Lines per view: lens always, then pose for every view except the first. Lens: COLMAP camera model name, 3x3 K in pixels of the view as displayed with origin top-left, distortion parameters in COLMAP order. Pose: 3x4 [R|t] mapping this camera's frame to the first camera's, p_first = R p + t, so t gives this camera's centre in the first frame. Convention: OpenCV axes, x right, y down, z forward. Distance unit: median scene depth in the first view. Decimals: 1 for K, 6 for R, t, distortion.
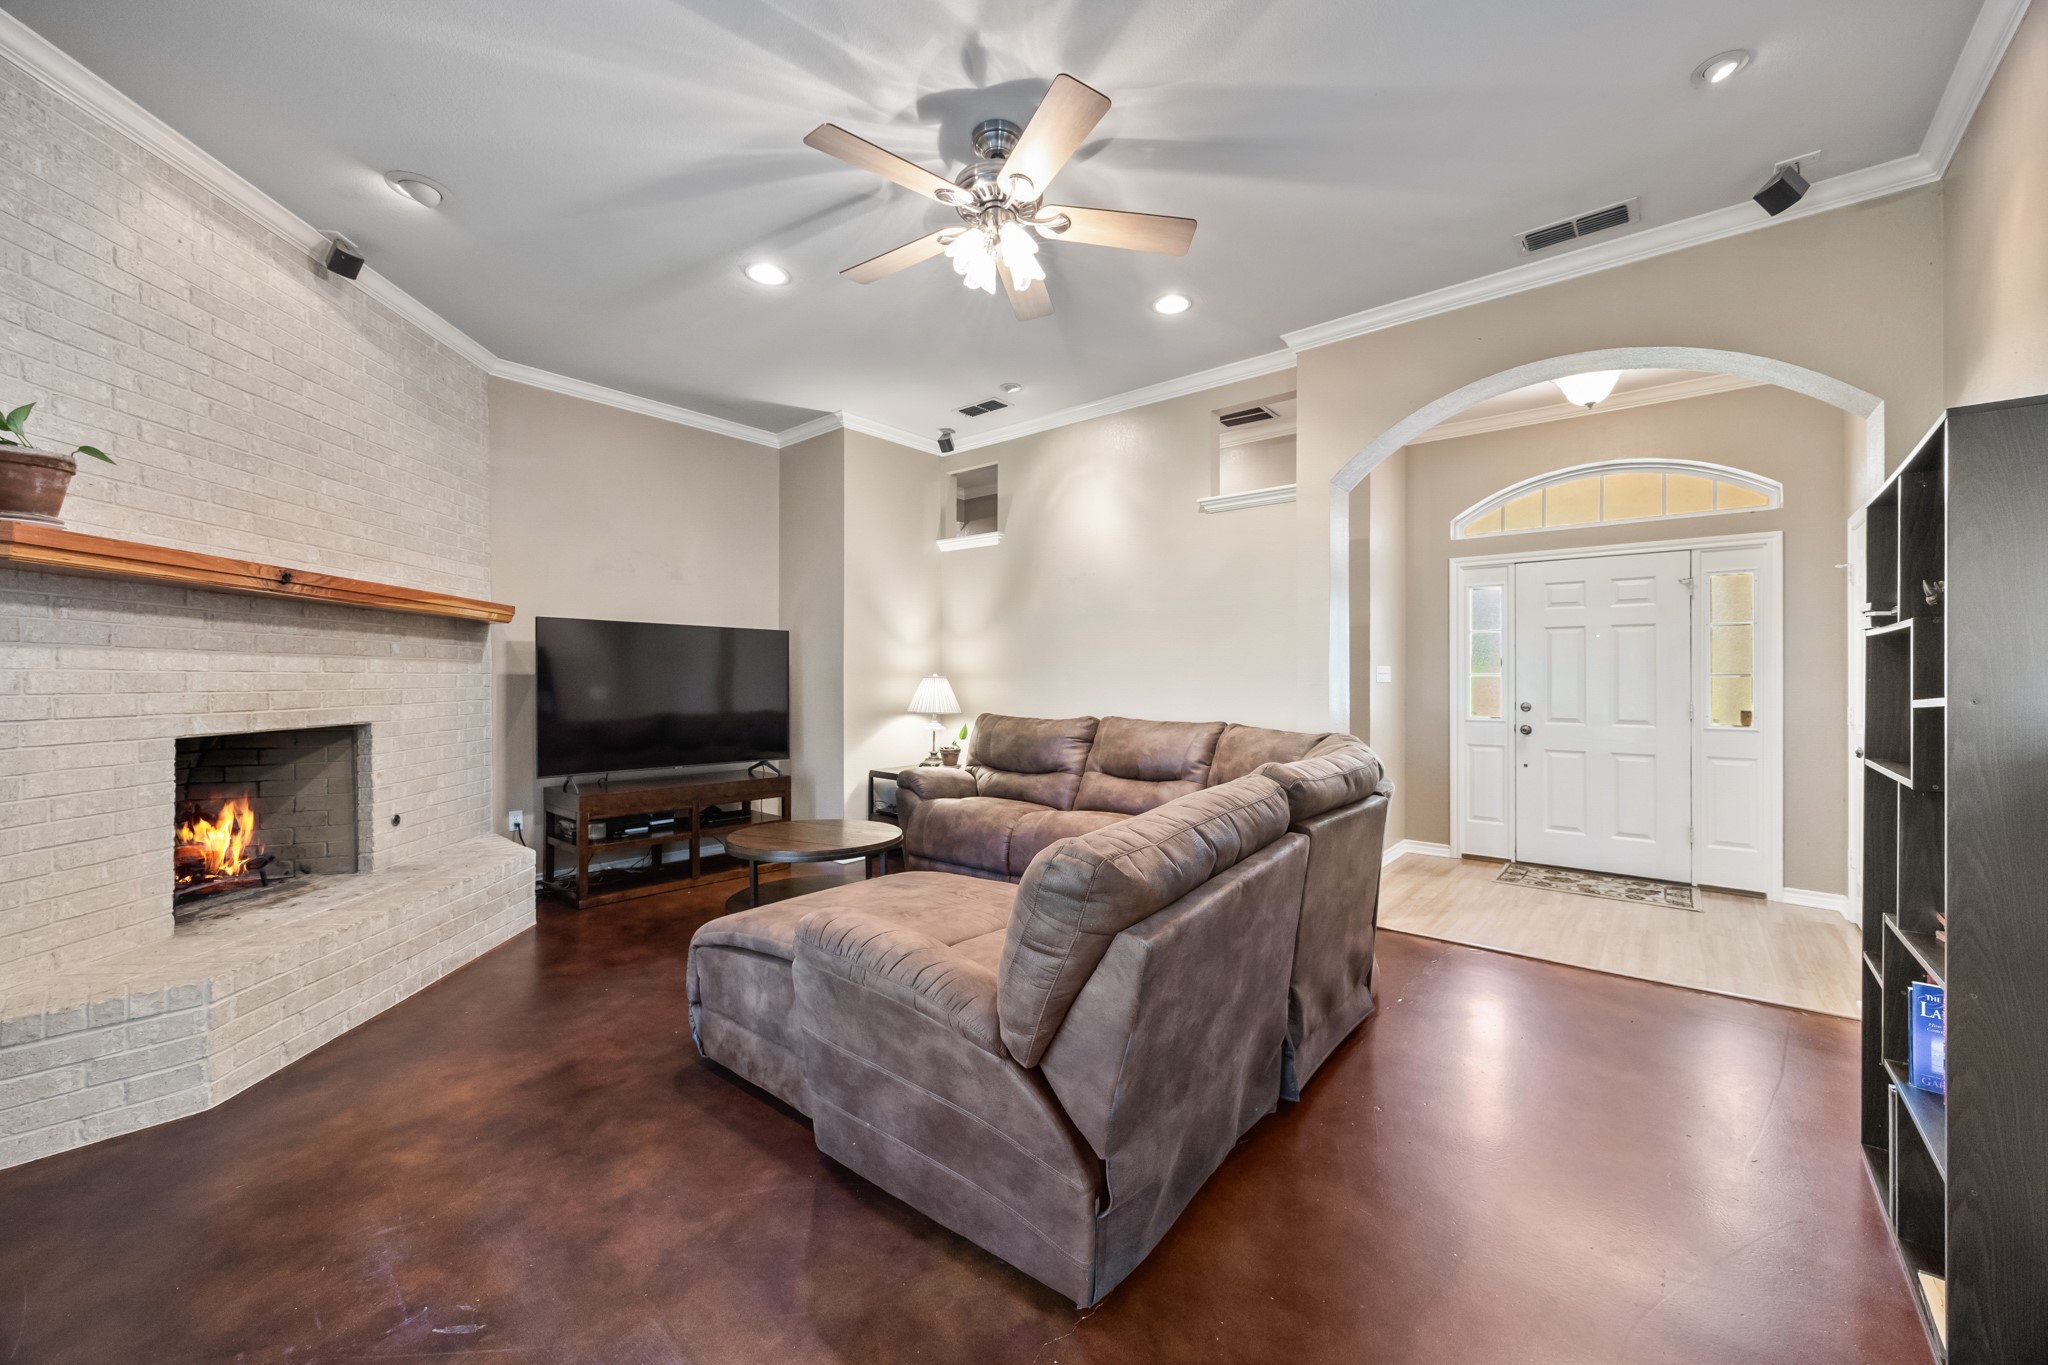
lens RADIAL K [[784.7, 0, 1030.6], [0, 784.7, 683.0], [0, 0, 1]] dist [0.000611, -0.002316]
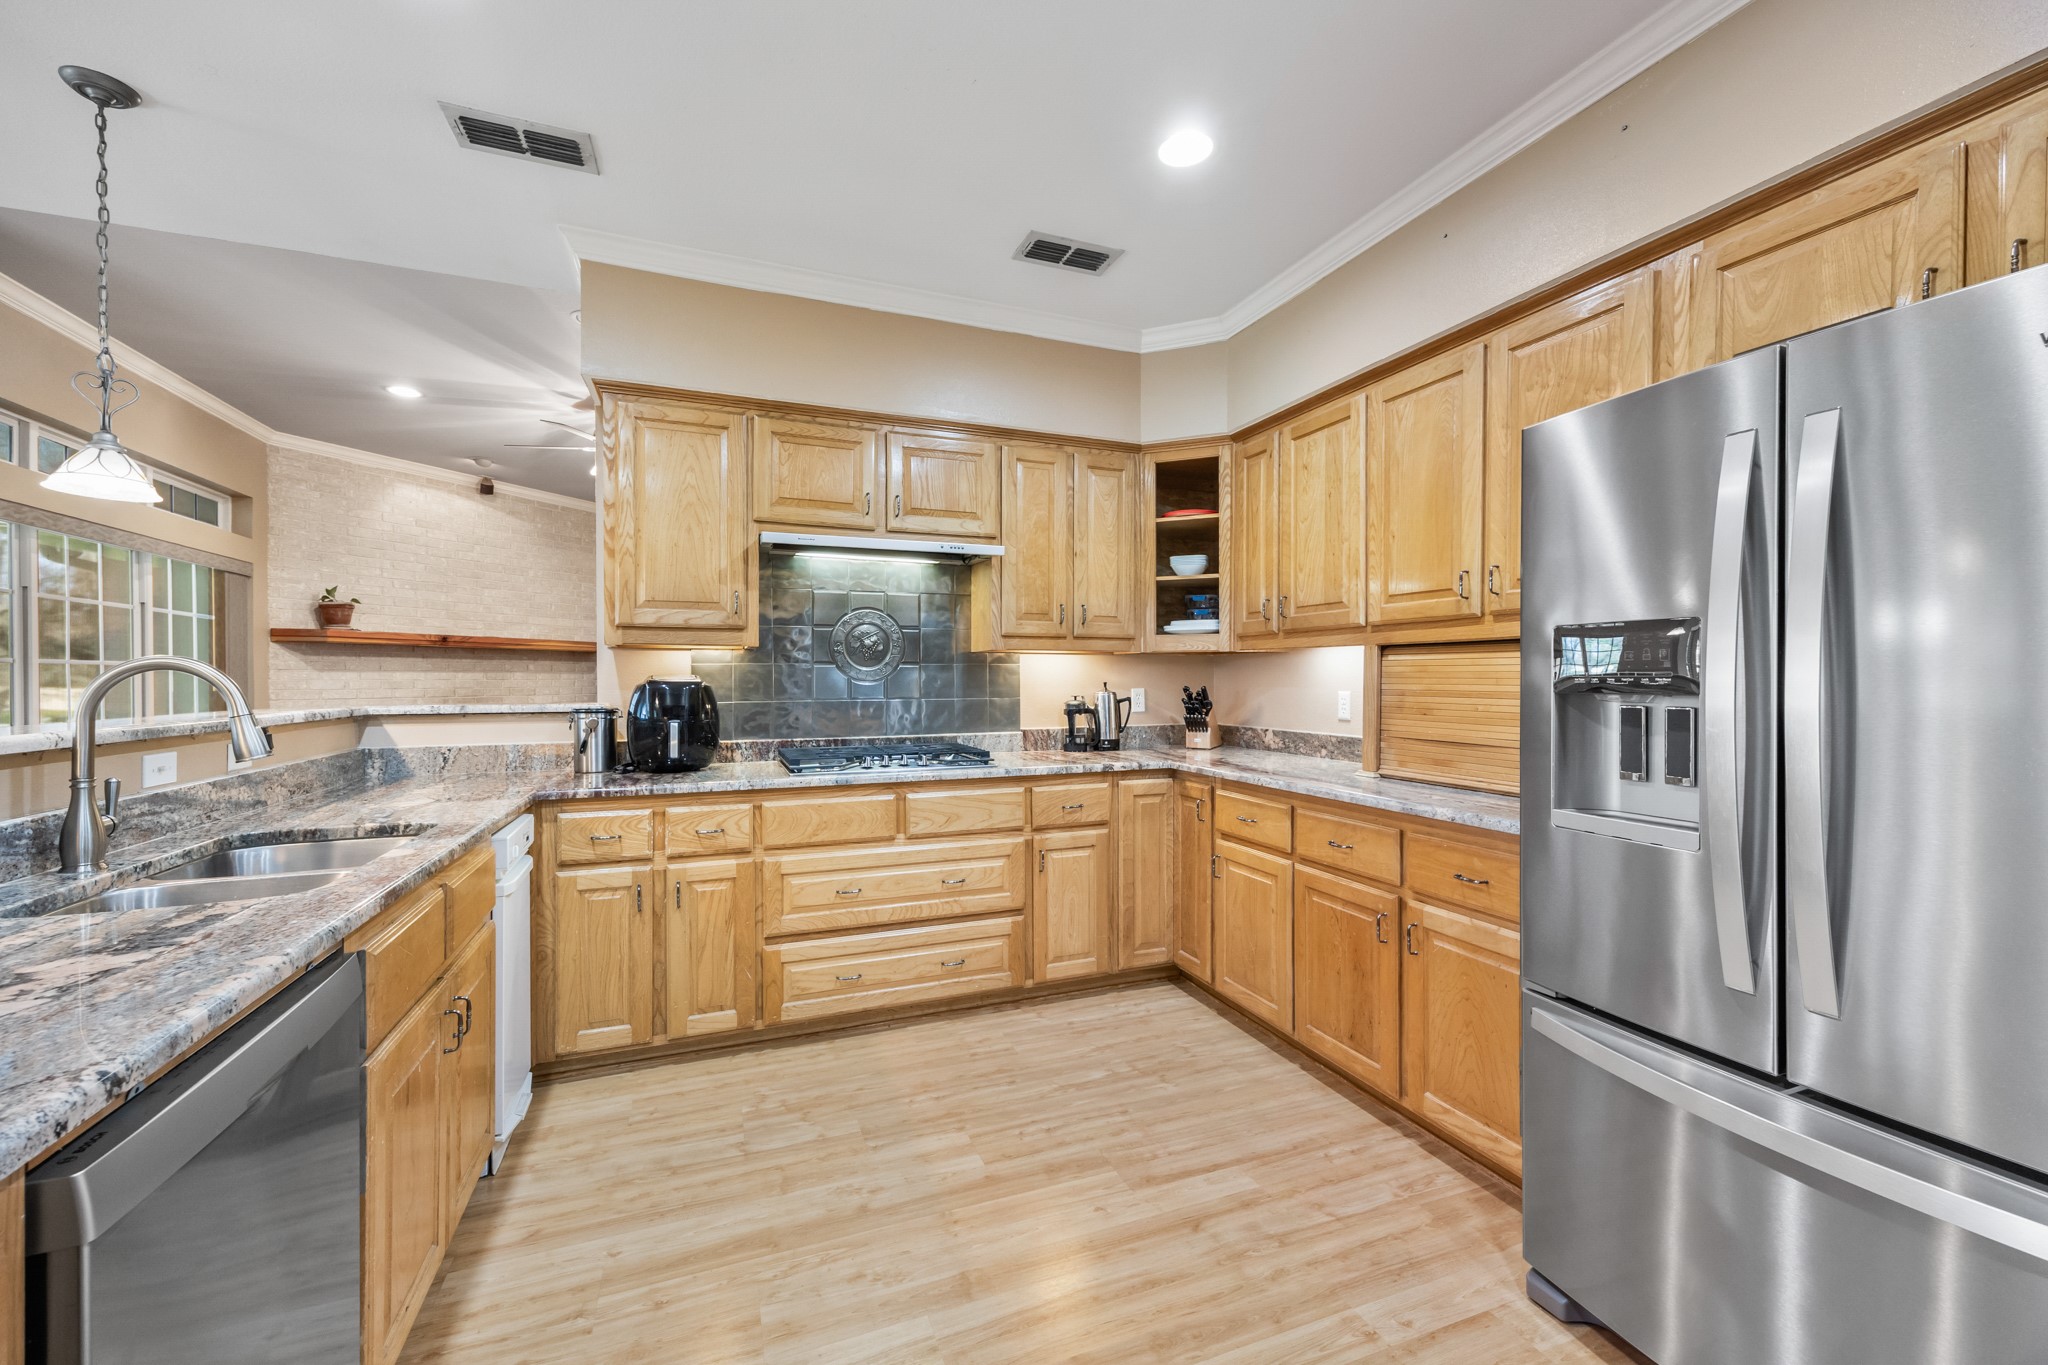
lens RADIAL K [[823.3, 0, 1029.6], [0, 823.3, 680.7], [0, 0, 1]] dist [0.005091, 0.000054]
pose [[0.878296, -0.004435, -0.478096, 1.552073], [0.003770, 0.999990, -0.002349, -0.000012], [0.478102, 0.000260, 0.878305, -0.281131]]
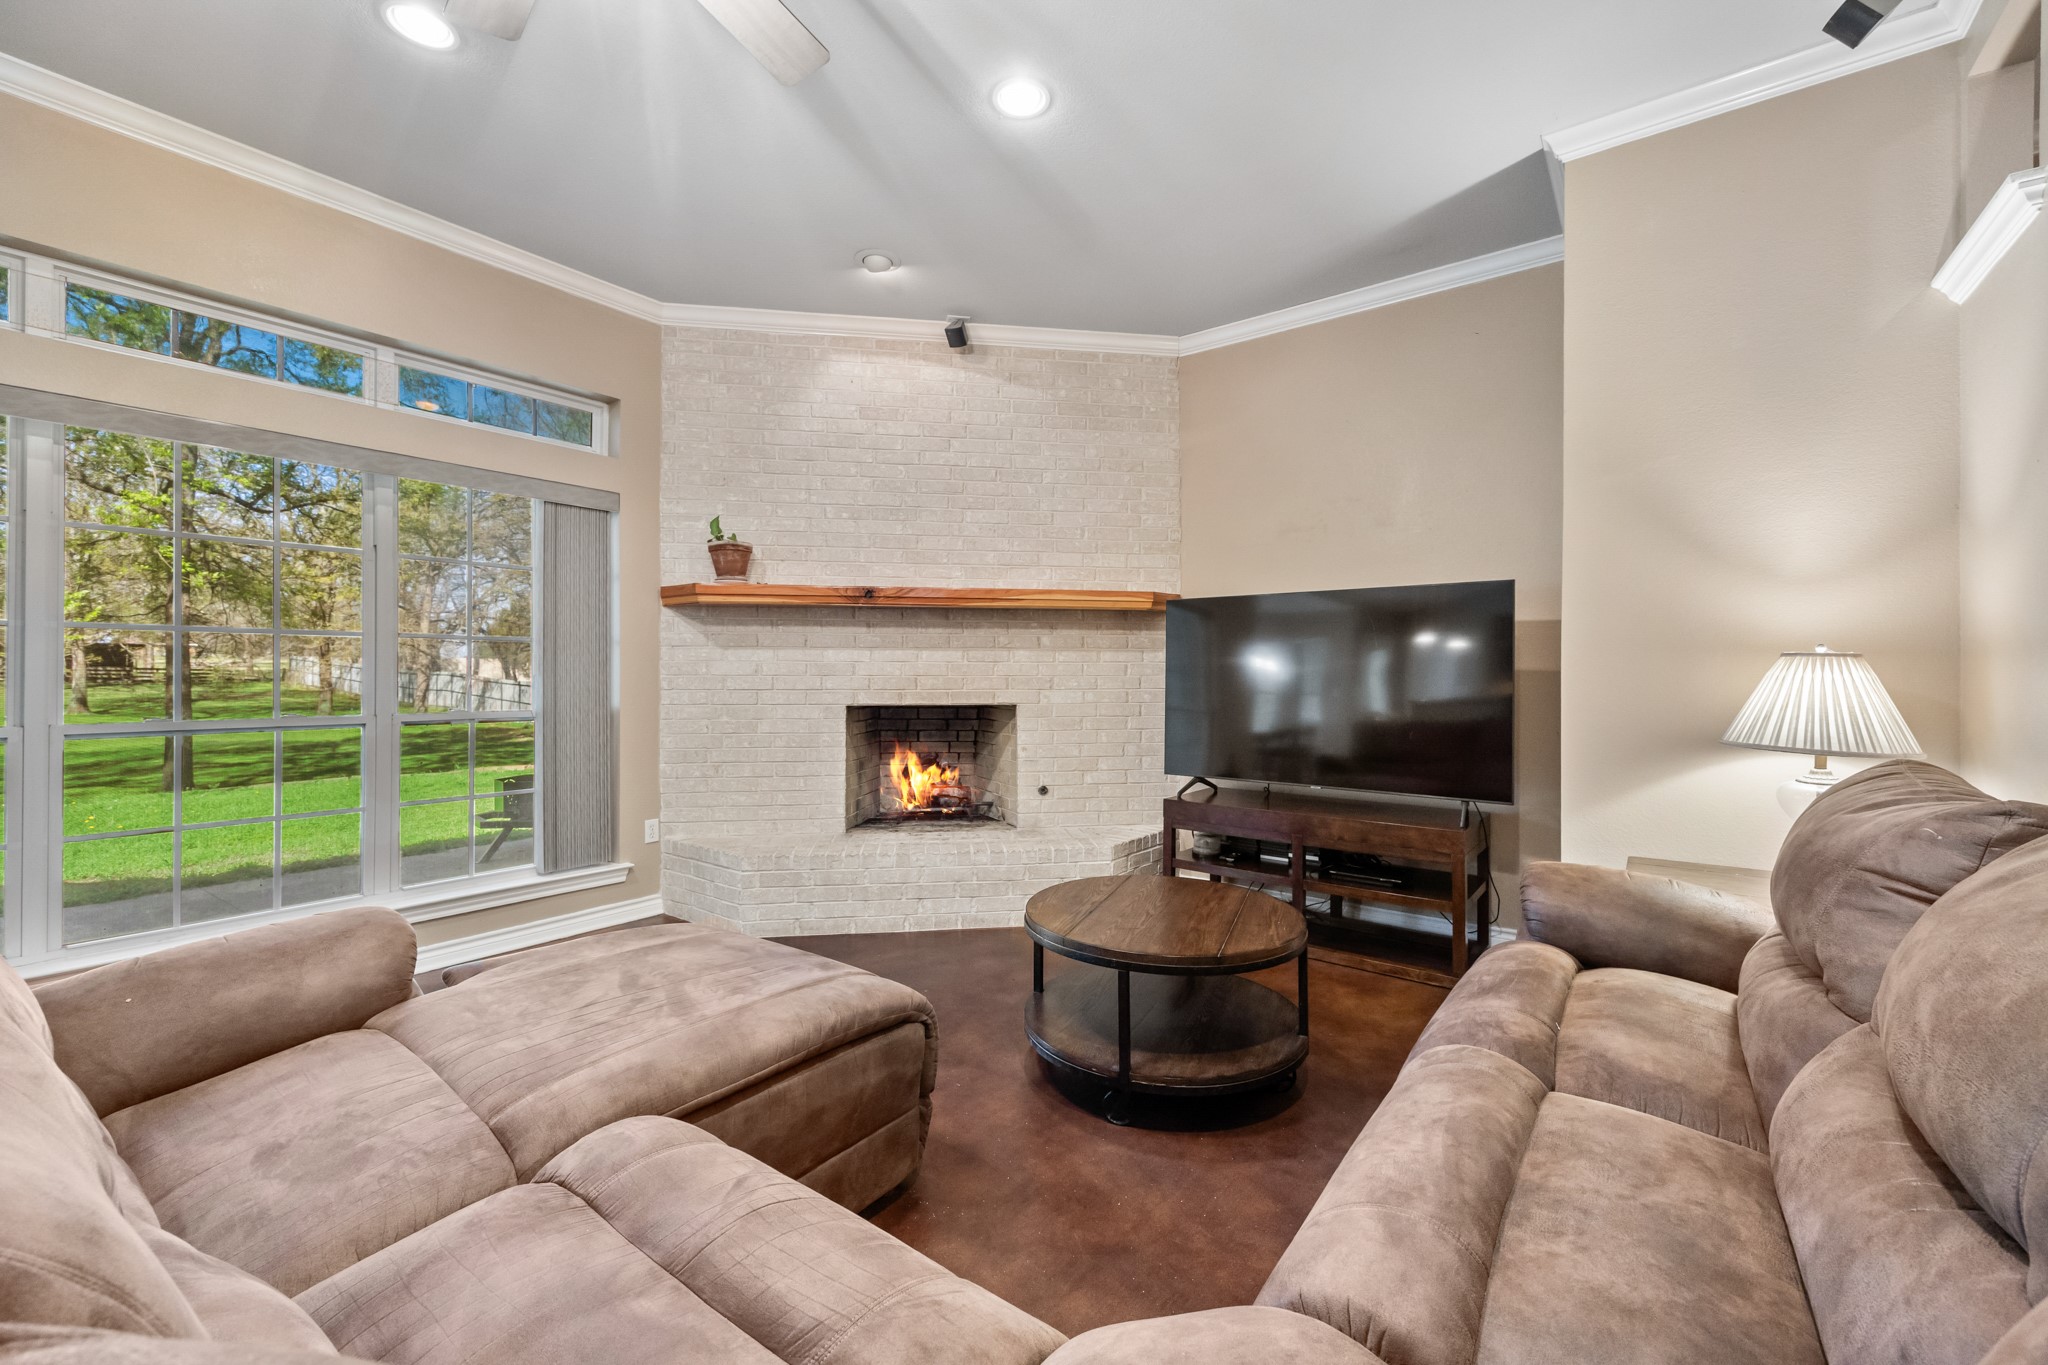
lens RADIAL K [[823.3, 0, 1029.6], [0, 823.3, 680.7], [0, 0, 1]] dist [0.005091, 0.000054]
pose [[0.055026, 0.001364, -0.998484, 0.467030], [-0.005606, 0.999984, 0.001057, 0.015328], [0.998469, 0.005539, 0.055033, 1.081484]]
